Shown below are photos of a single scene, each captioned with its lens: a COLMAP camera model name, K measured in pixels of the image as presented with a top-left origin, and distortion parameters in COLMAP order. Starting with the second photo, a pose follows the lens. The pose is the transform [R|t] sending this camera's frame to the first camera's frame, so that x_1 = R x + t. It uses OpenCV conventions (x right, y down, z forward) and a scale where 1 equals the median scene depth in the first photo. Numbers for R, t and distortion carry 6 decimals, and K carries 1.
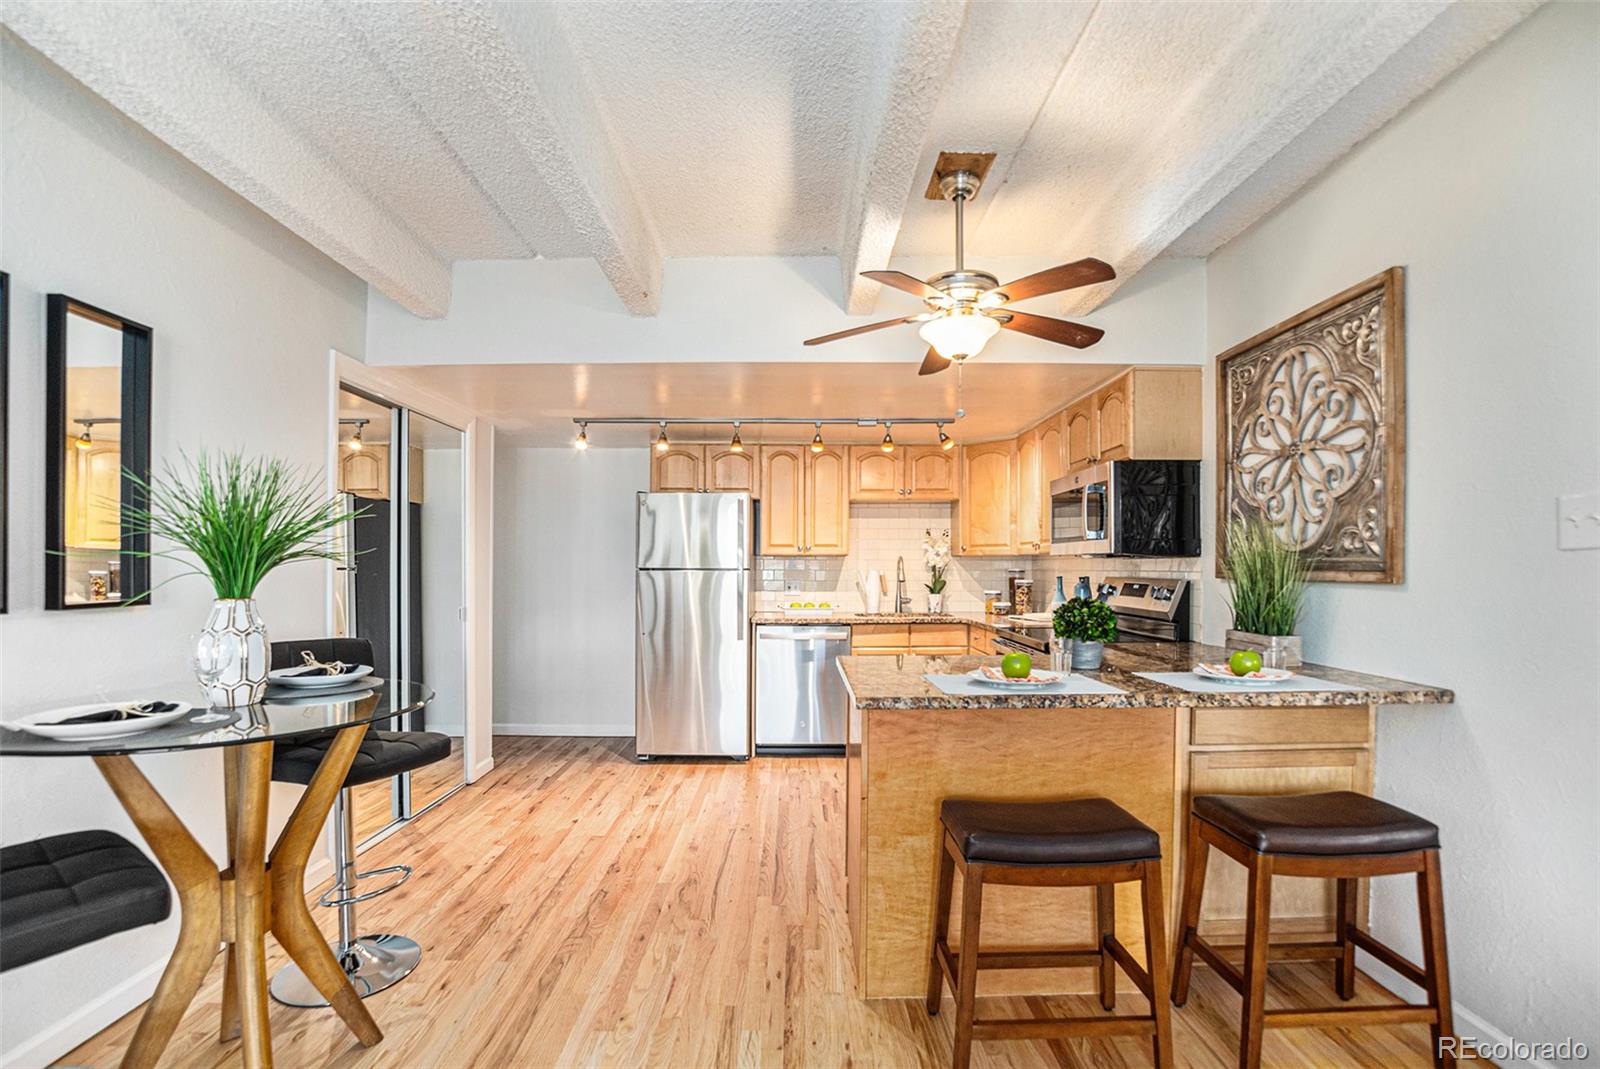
lens RADIAL K [[730.6, 0, 795.4], [0, 730.6, 571.9], [0, 0, 1]] dist [-0.039644, 0.004837]
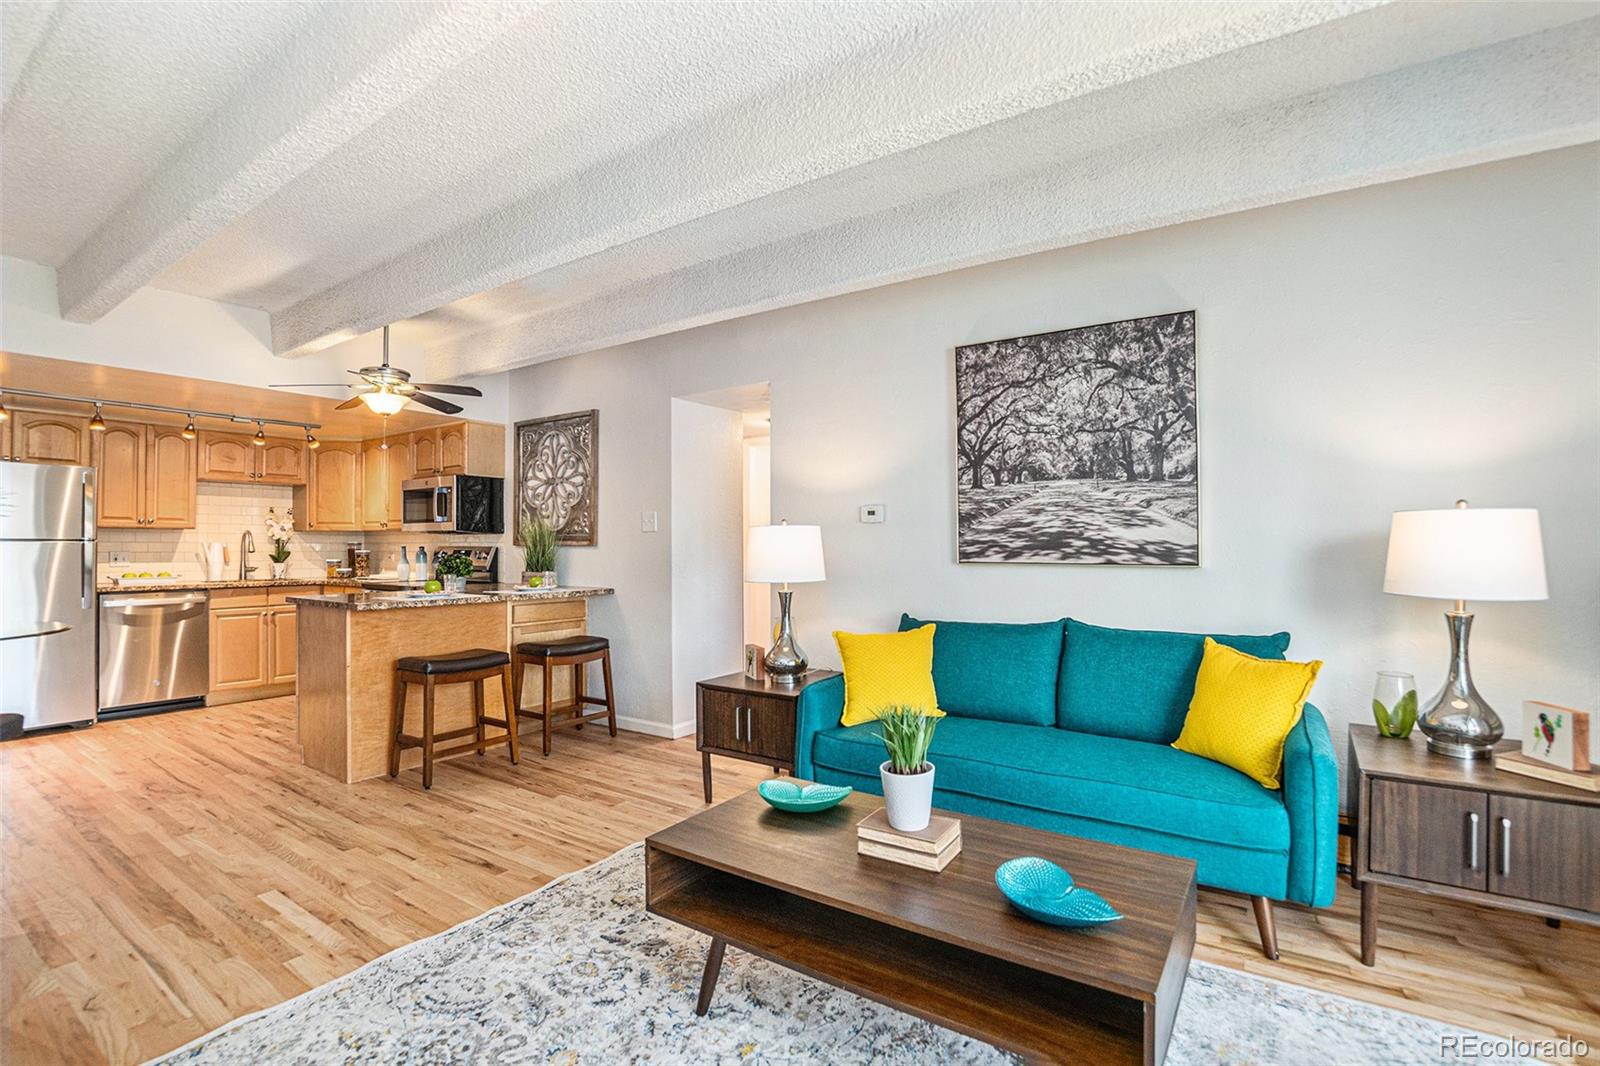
lens RADIAL K [[730.6, 0, 811.5], [0, 730.6, 542.4], [0, 0, 1]] dist [-0.039644, 0.004837]
pose [[0.560993, 0.003285, 0.827814, -0.475948], [0.005416, 0.999956, -0.007638, 0.018126], [-0.827803, 0.008768, 0.560951, -0.604168]]
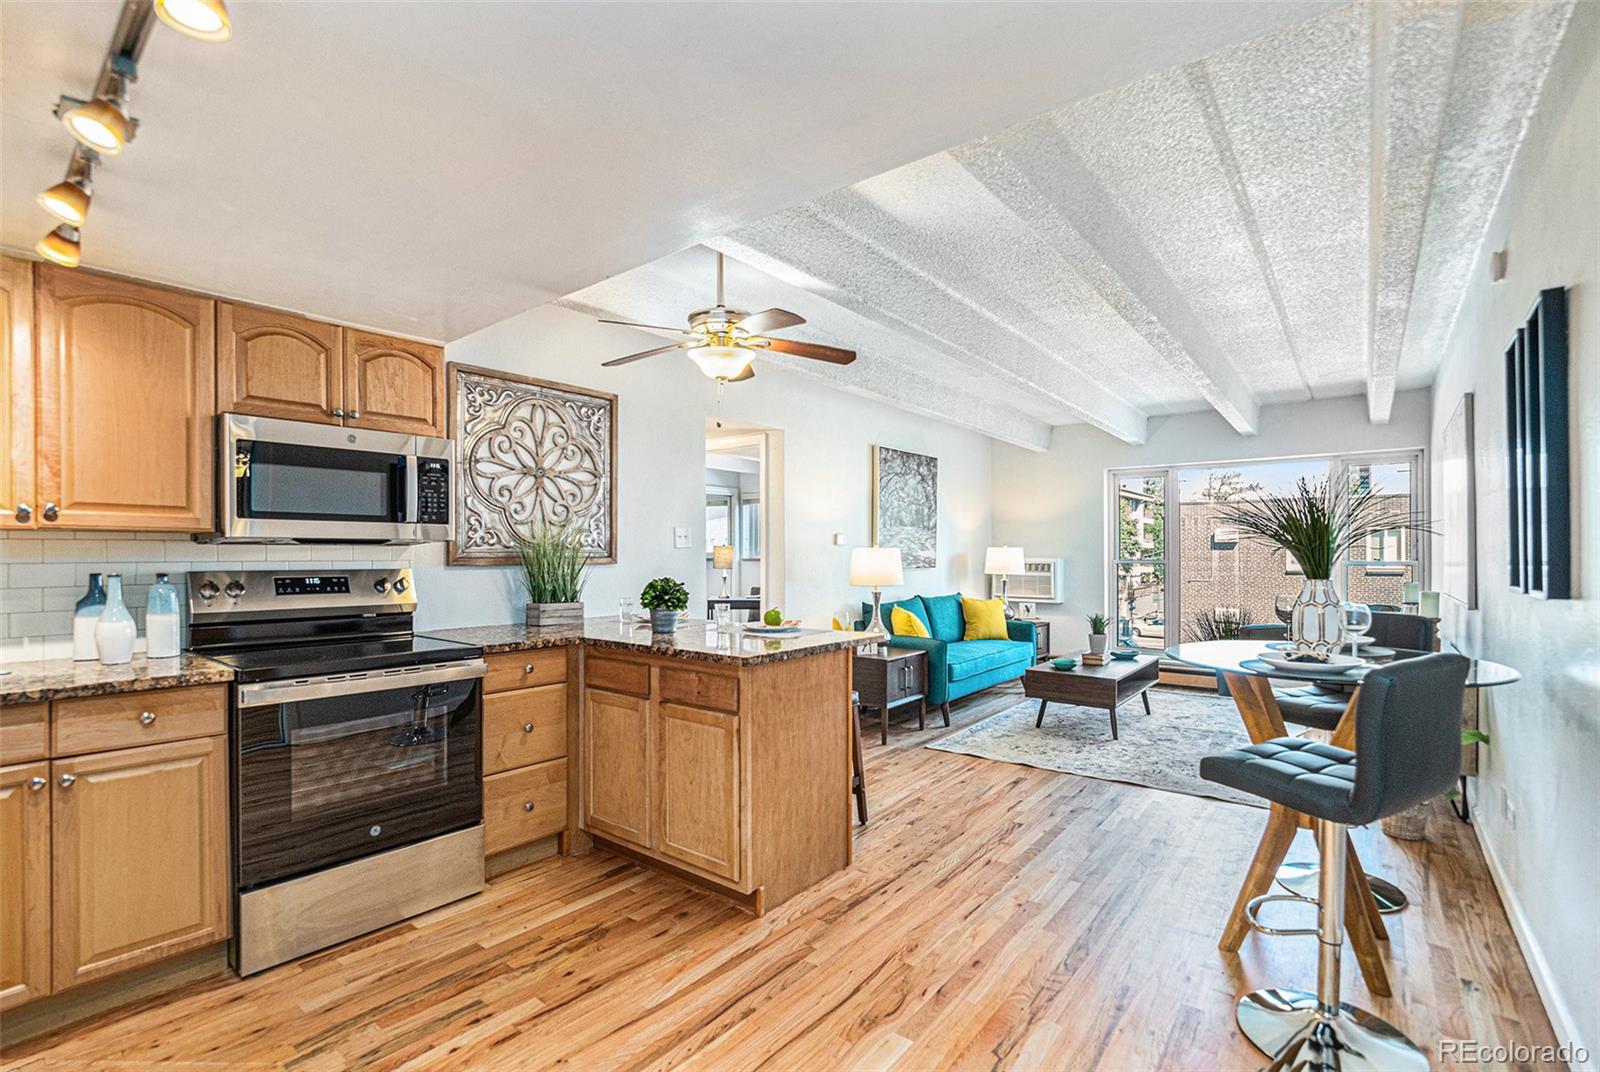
lens RADIAL K [[730.6, 0, 783.4], [0, 730.6, 551.3], [0, 0, 1]] dist [-0.039644, 0.004837]
pose [[-0.774926, 0.001461, 0.632051, -0.464793], [0.004429, 0.999985, 0.003118, -0.012789], [-0.632037, 0.005215, -0.774921, 1.440100]]
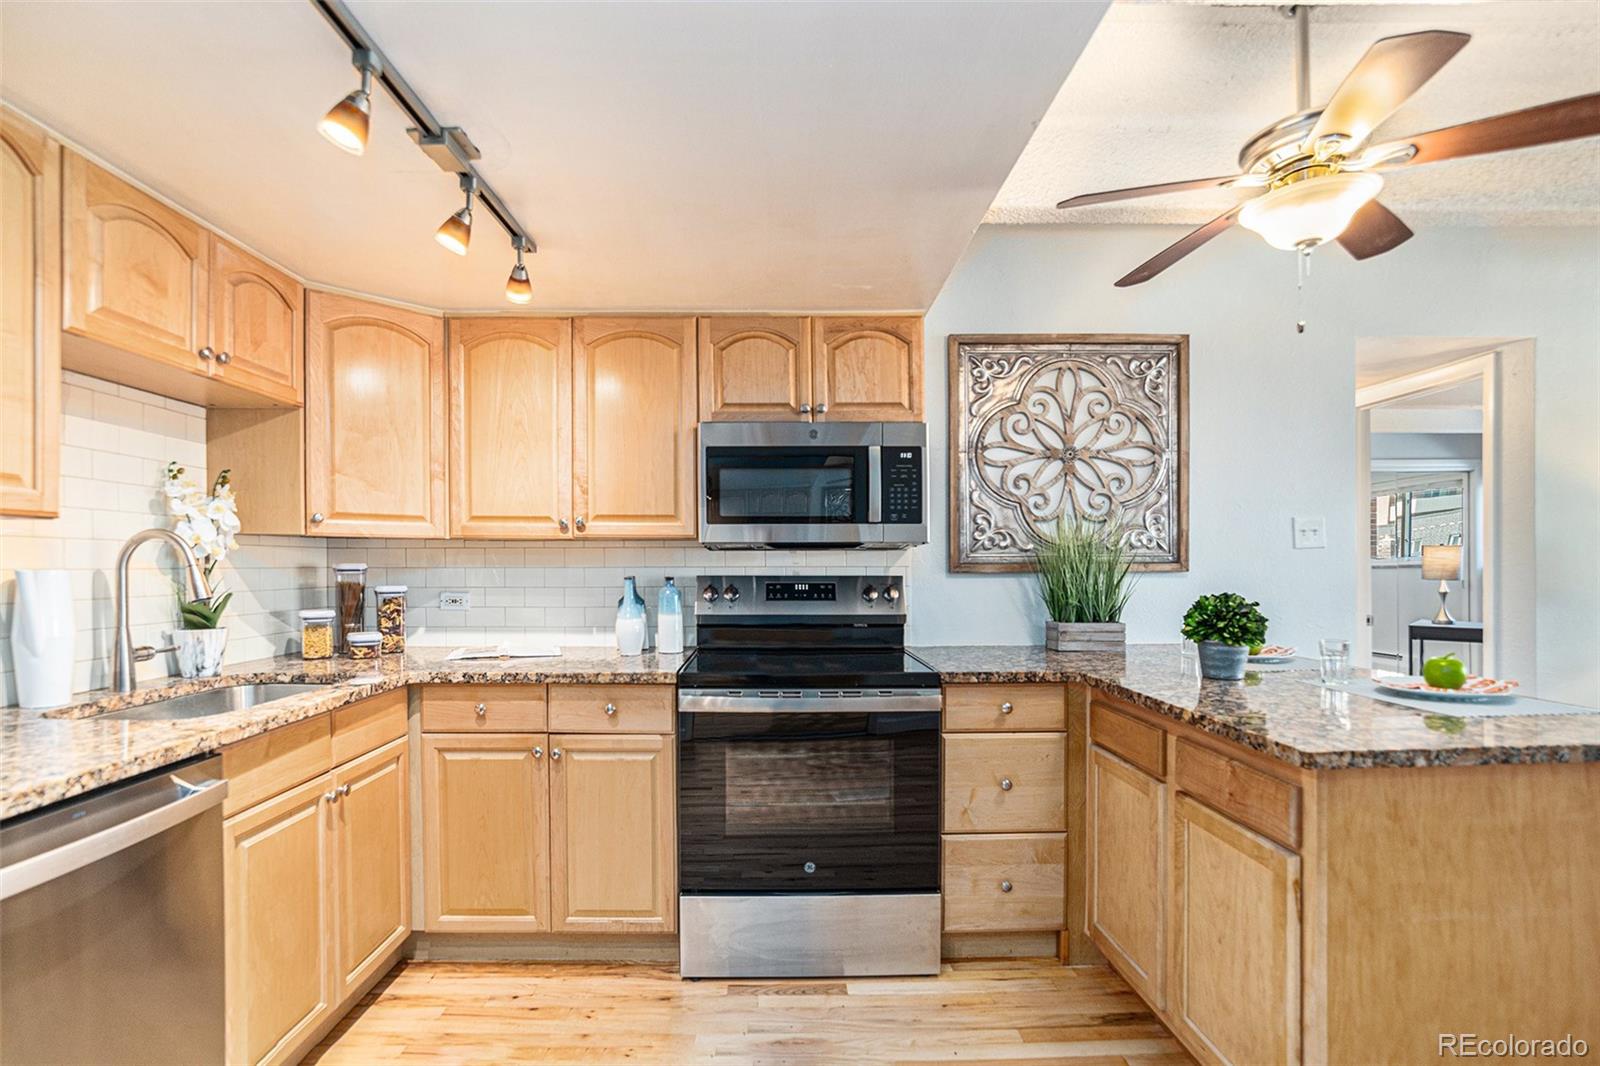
lens RADIAL K [[730.6, 0, 775.8], [0, 730.6, 570.8], [0, 0, 1]] dist [-0.039644, 0.004837]
pose [[-0.002260, -0.007907, 0.999966, -0.335321], [0.010744, 0.999911, 0.007931, -0.003002], [-0.999940, 0.010762, -0.002175, 1.158691]]
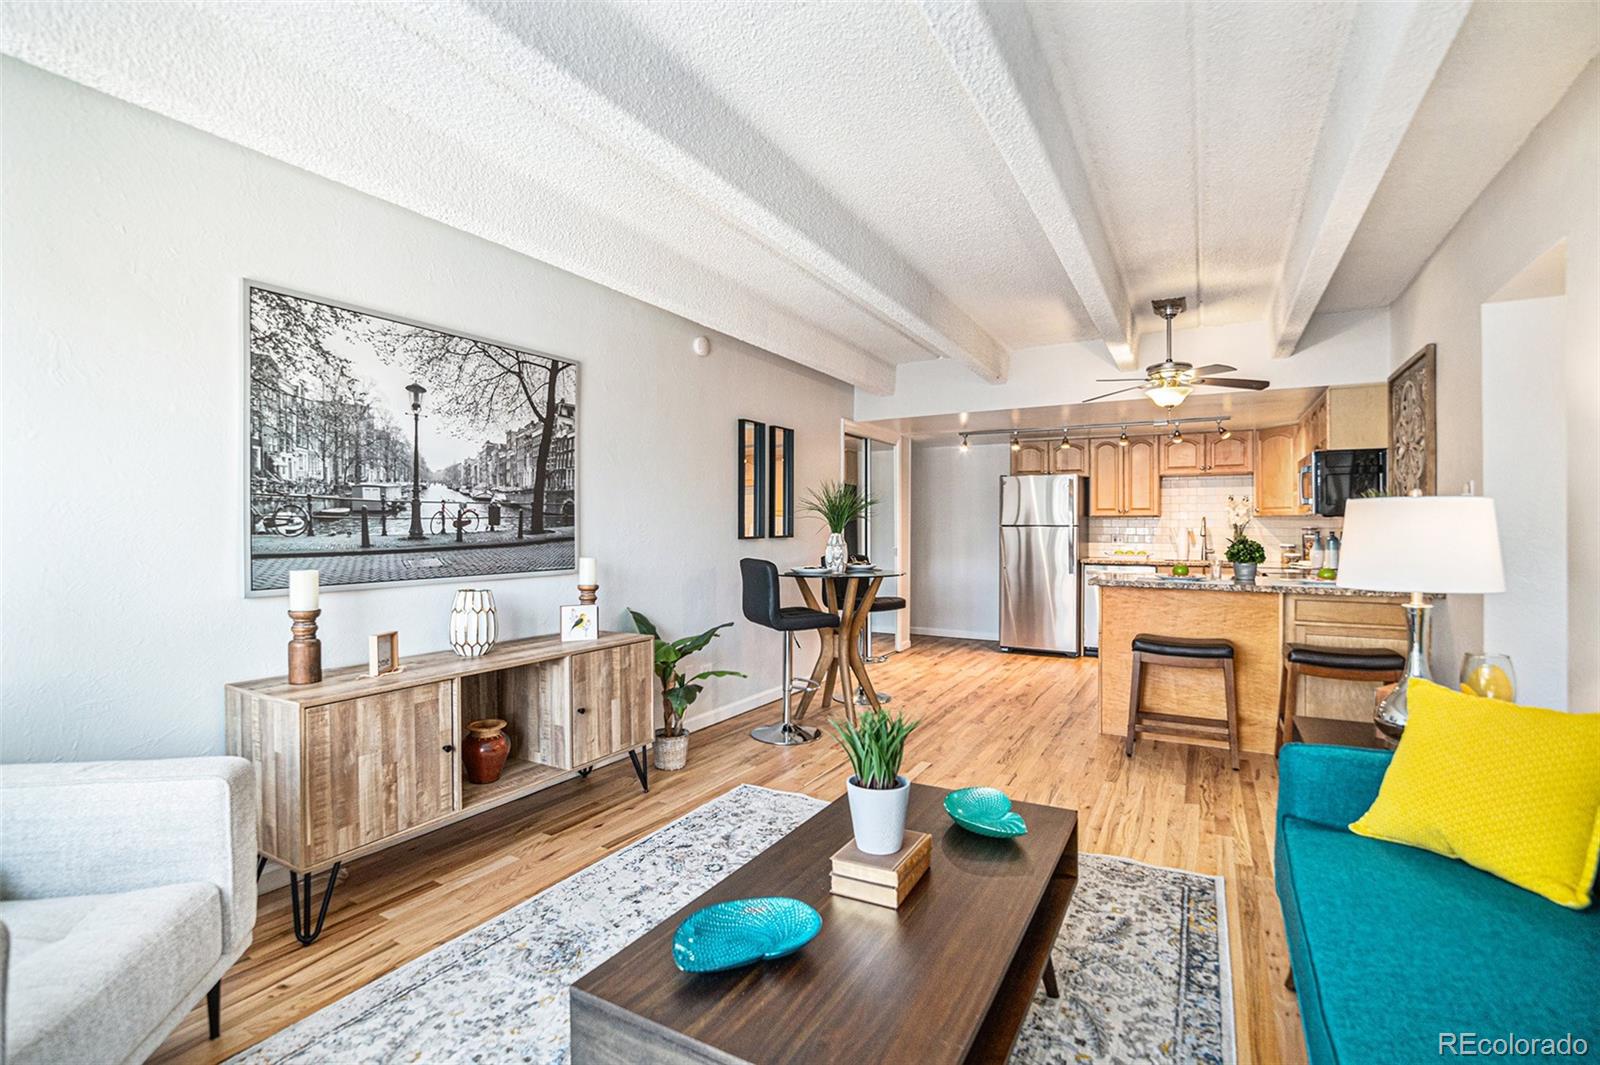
lens RADIAL K [[730.6, 0, 780.0], [0, 730.6, 520.0], [0, 0, 1]] dist [-0.039644, 0.004837]
pose [[0.862581, -0.005305, -0.505892, 0.234920], [-0.004077, 0.999840, -0.017437, 0.017083], [0.505903, 0.017103, 0.862421, -0.827273]]
